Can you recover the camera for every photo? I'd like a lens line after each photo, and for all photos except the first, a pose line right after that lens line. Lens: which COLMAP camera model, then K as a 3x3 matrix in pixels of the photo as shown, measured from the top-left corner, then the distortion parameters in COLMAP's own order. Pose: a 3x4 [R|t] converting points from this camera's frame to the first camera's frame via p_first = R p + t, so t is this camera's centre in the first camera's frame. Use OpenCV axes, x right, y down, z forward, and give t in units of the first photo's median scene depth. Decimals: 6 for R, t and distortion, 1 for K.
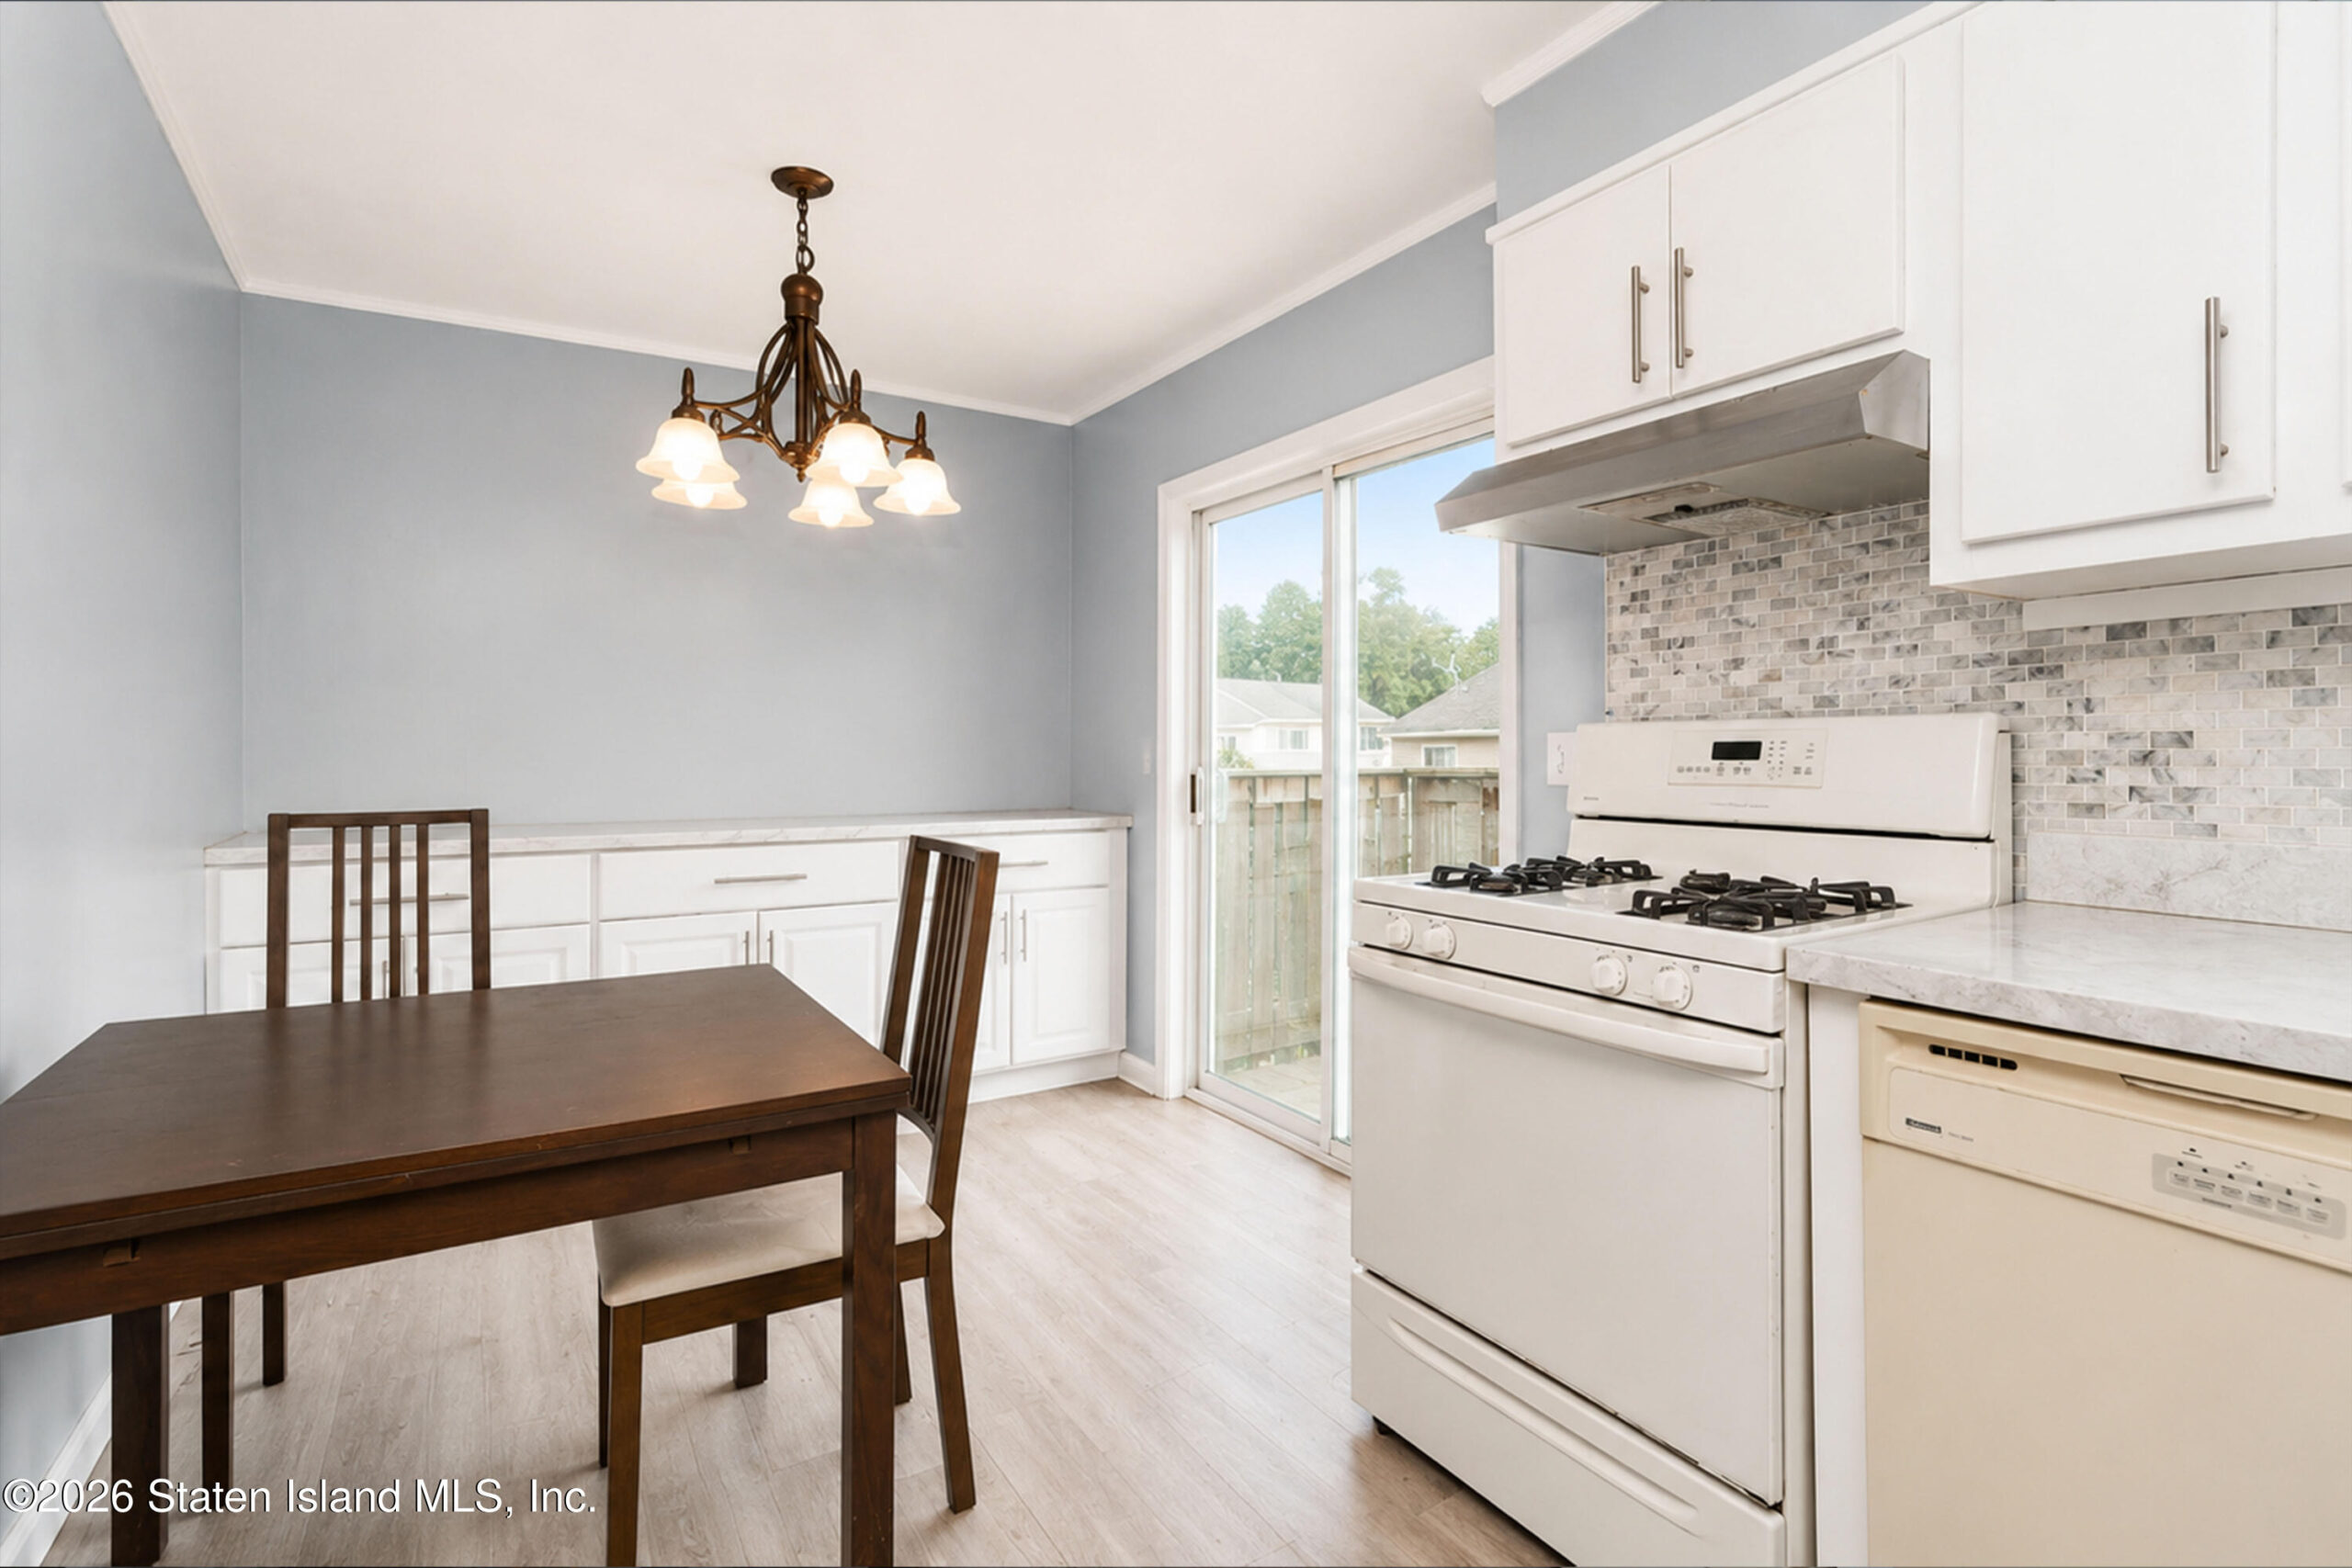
lens RADIAL K [[1148.1, 0, 1260.0], [0, 1148.1, 756.9], [0, 0, 1]] dist [0.000181, 0.000062]
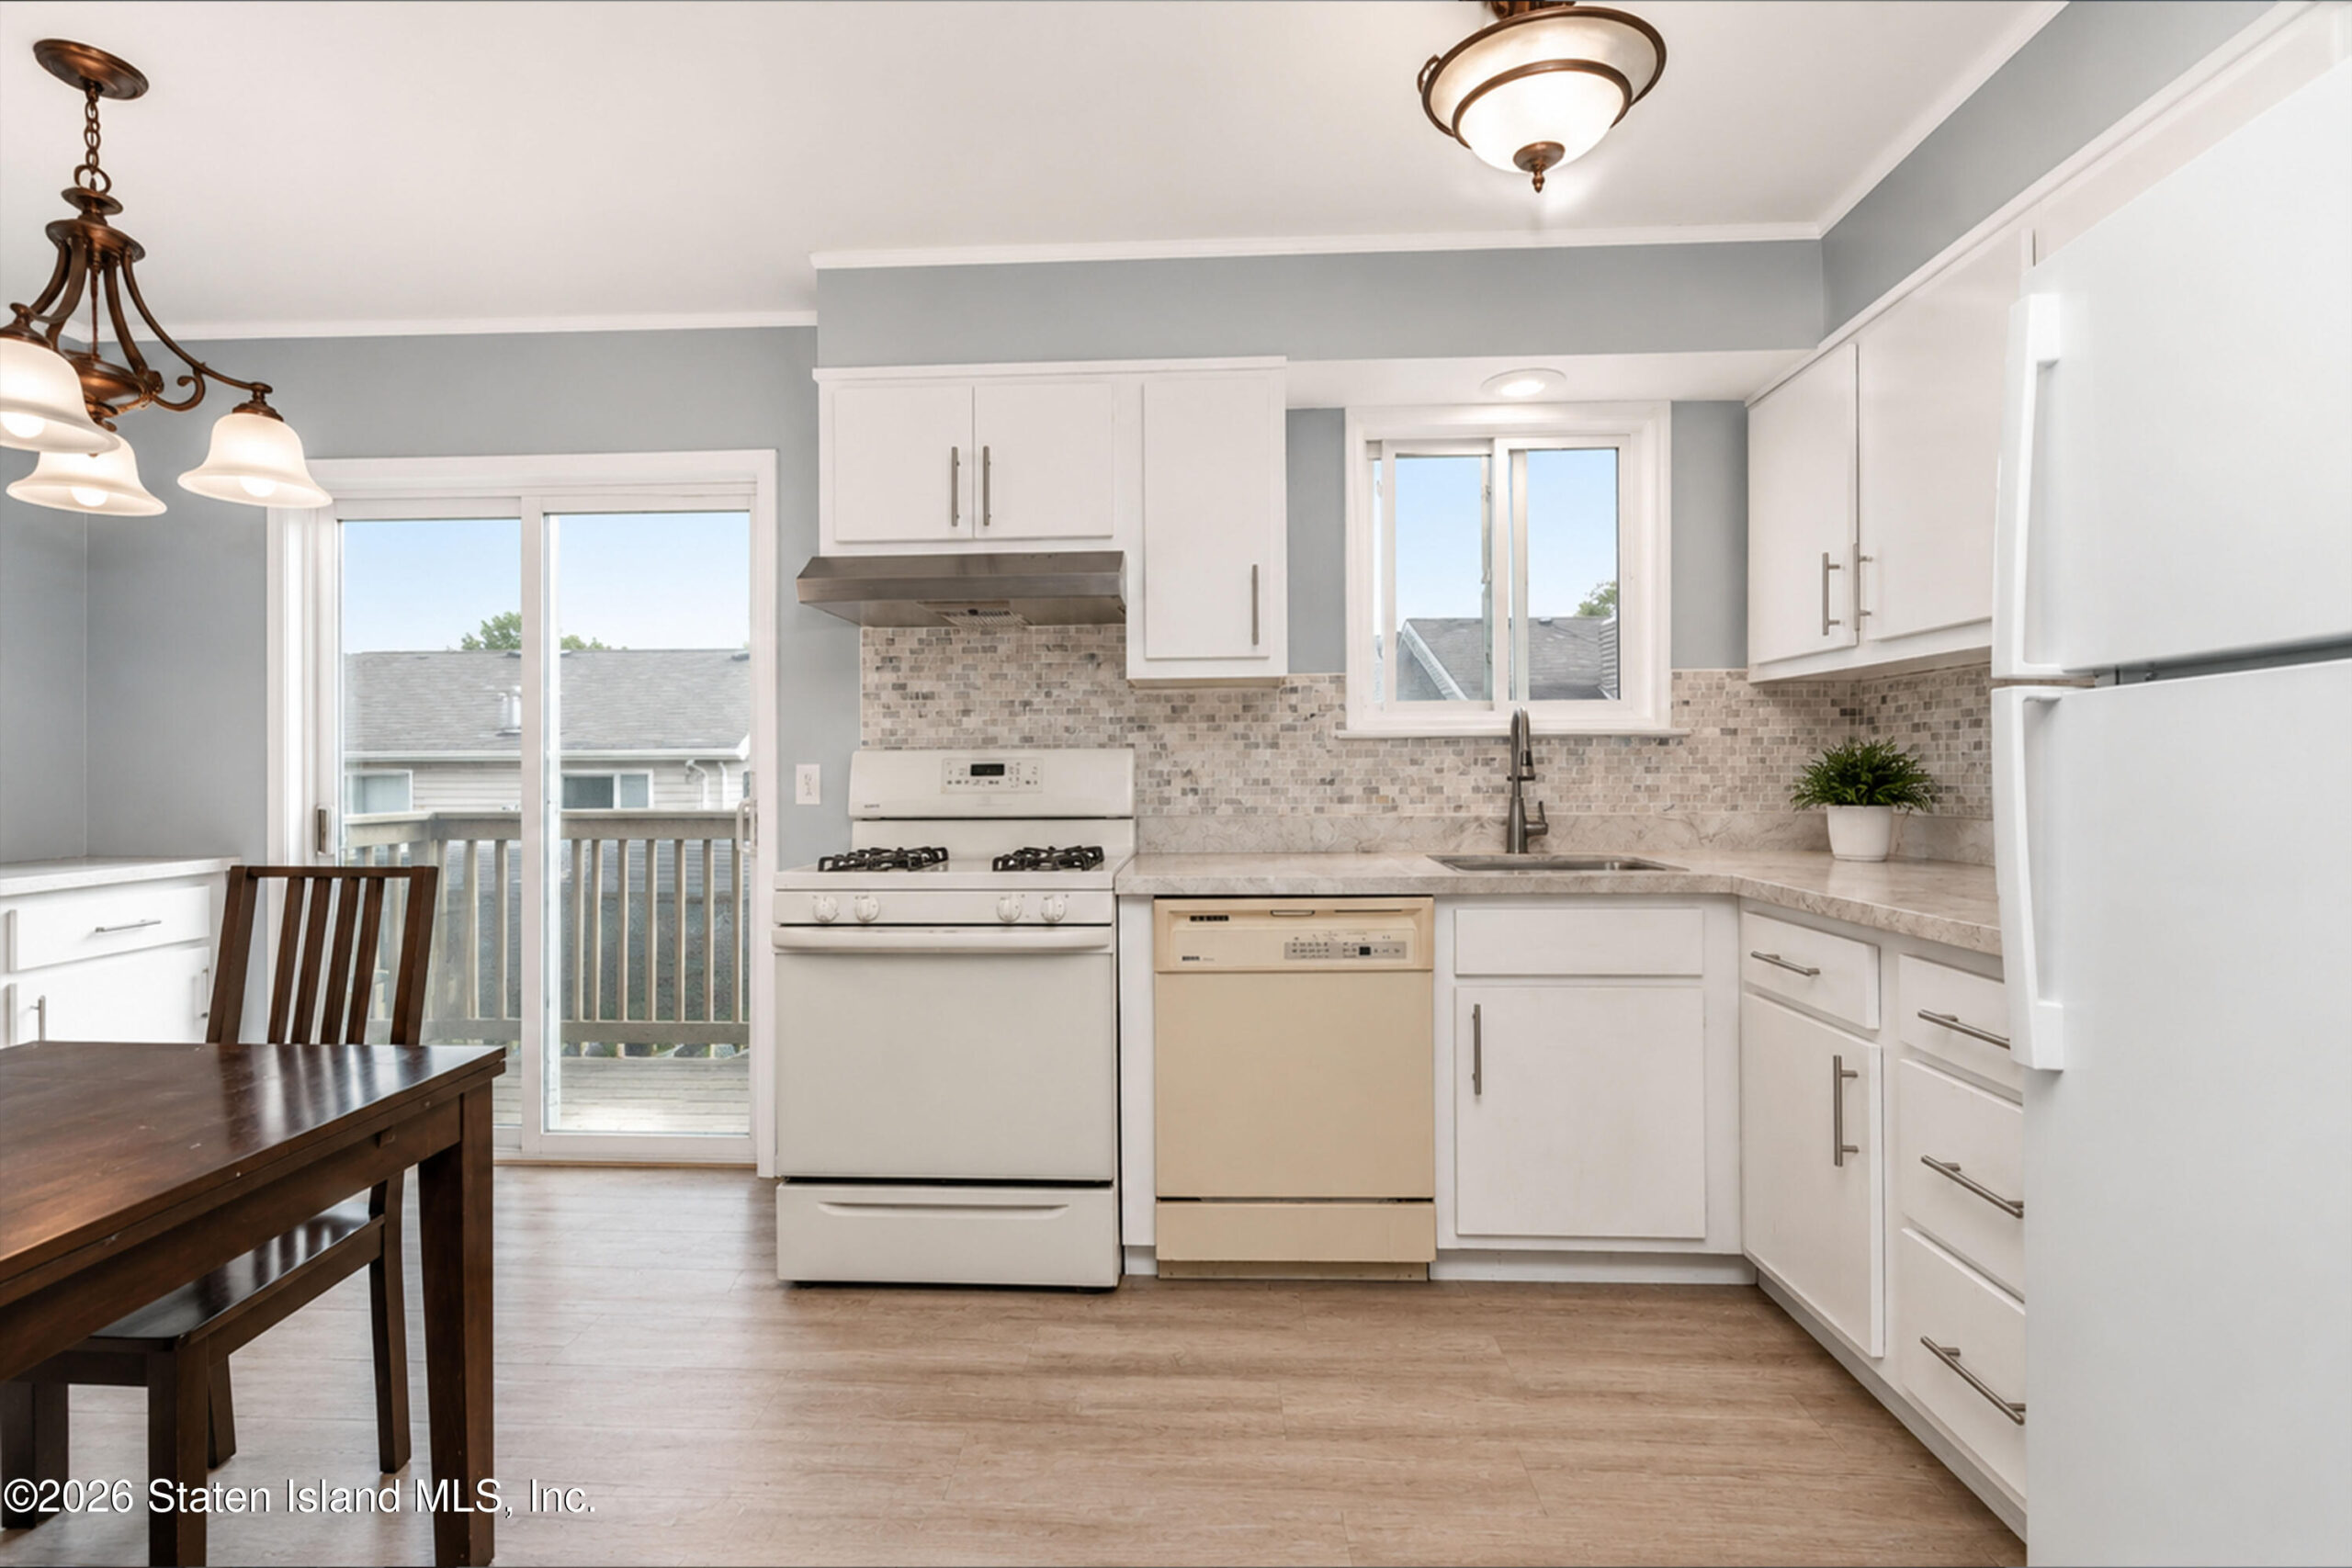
lens RADIAL K [[1056.0, 0, 1165.5], [0, 1056.0, 773.0], [0, 0, 1]] dist [0.001011, -0.000104]
pose [[0.599677, 0.003700, 0.800234, -0.580705], [0.005230, 0.999950, -0.008543, 0.011942], [-0.800225, 0.009308, 0.599627, -0.046329]]
